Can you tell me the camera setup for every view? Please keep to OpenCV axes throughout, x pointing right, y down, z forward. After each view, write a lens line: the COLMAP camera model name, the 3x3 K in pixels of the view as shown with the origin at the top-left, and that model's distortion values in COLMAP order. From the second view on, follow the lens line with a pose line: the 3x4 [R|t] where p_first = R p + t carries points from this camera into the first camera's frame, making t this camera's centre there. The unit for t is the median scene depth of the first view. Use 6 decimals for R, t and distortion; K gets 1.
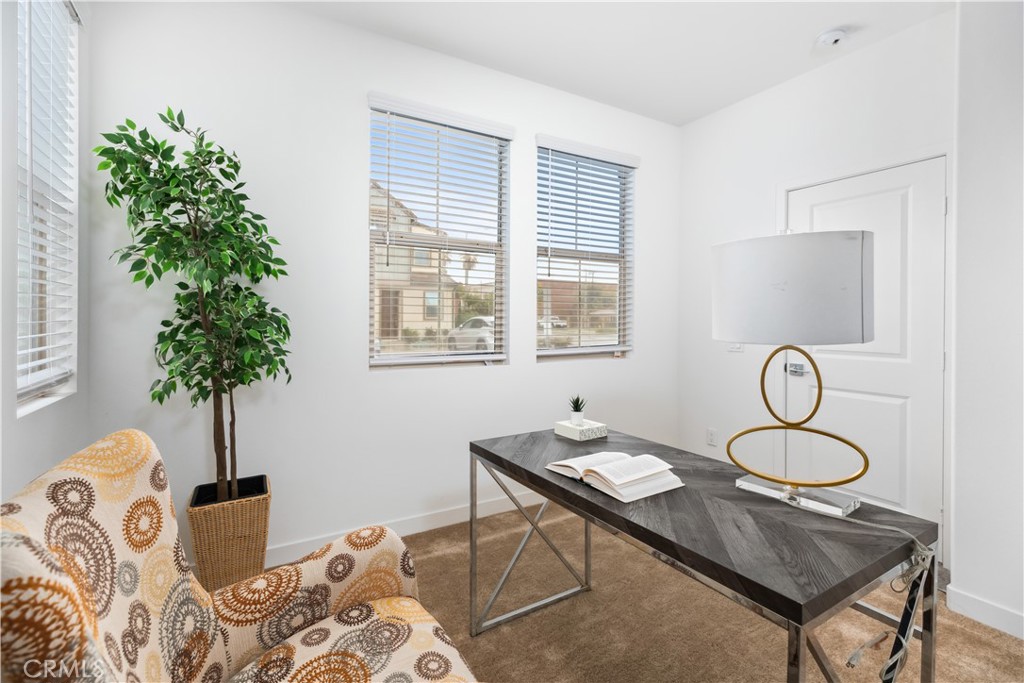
lens RADIAL K [[457.9, 0, 498.9], [0, 457.9, 327.8], [0, 0, 1]] dist [0.000543, 0.000633]
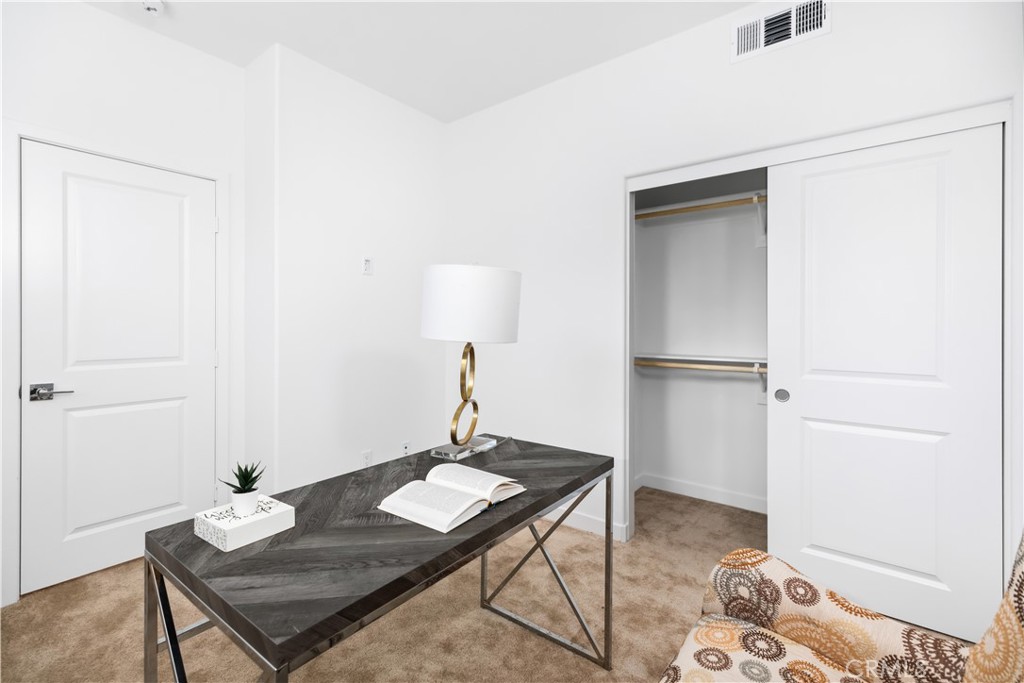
lens RADIAL K [[457.9, 0, 498.9], [0, 457.9, 327.8], [0, 0, 1]] dist [0.000543, 0.000633]
pose [[-0.383357, -0.005537, 0.923584, -0.662063], [0.003621, 0.999965, 0.007497, -0.026817], [-0.923593, 0.006219, -0.383323, 1.323991]]
